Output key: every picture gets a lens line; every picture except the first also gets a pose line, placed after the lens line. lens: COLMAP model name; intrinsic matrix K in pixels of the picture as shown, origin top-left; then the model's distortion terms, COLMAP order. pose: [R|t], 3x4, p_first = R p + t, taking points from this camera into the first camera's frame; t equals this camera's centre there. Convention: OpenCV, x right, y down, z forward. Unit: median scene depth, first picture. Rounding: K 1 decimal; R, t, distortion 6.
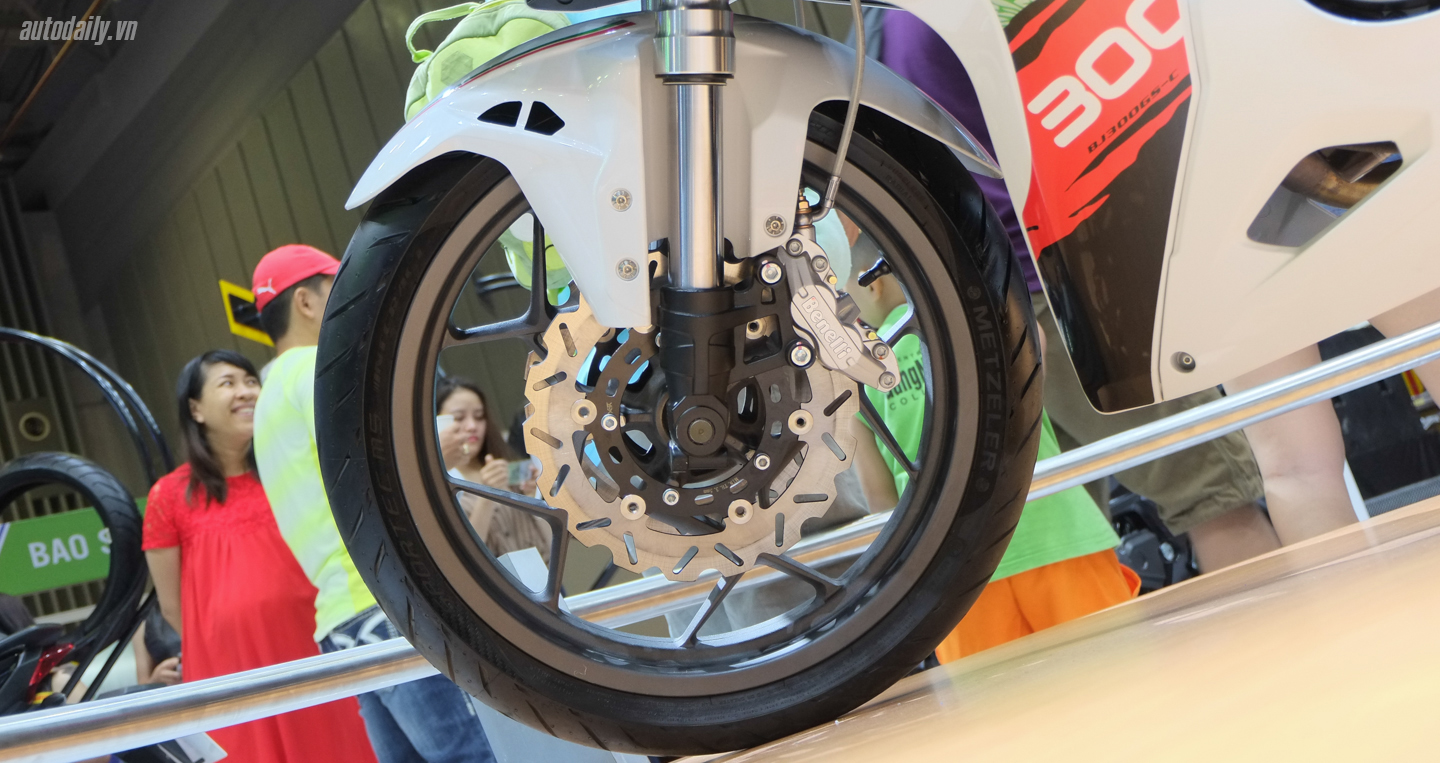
lens RADIAL K [[1705.7, 0, 720.0], [0, 1705.7, 381.5], [0, 0, 1]] dist [-0.012338, -0.014316]
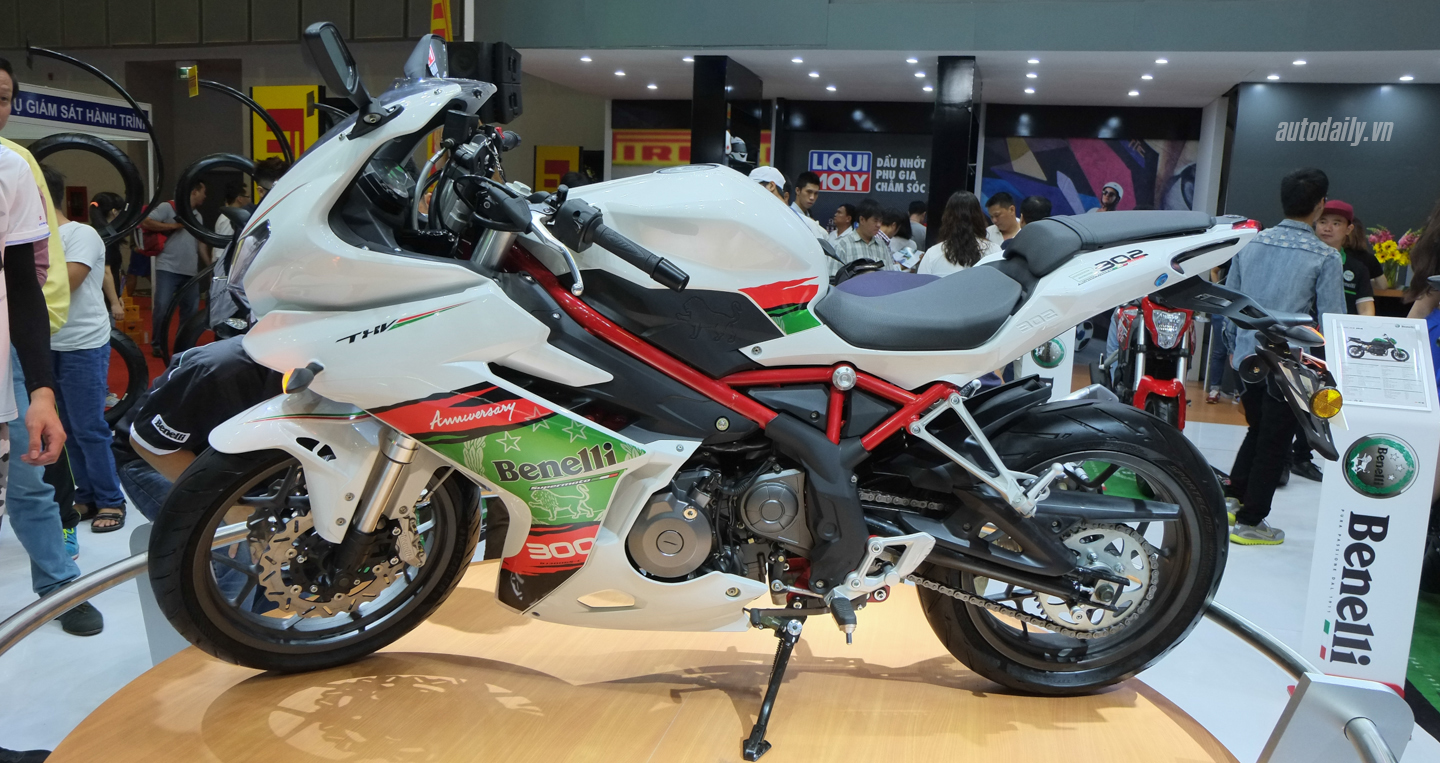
lens RADIAL K [[1012.7, 0, 720.0], [0, 1012.7, 381.5], [0, 0, 1]] dist [-0.037465, 0.000764]
pose [[0.772313, 0.280444, 0.569985, -0.485518], [-0.401897, 0.910582, 0.096534, -0.574198], [-0.491946, -0.303630, 0.815964, -0.328882]]
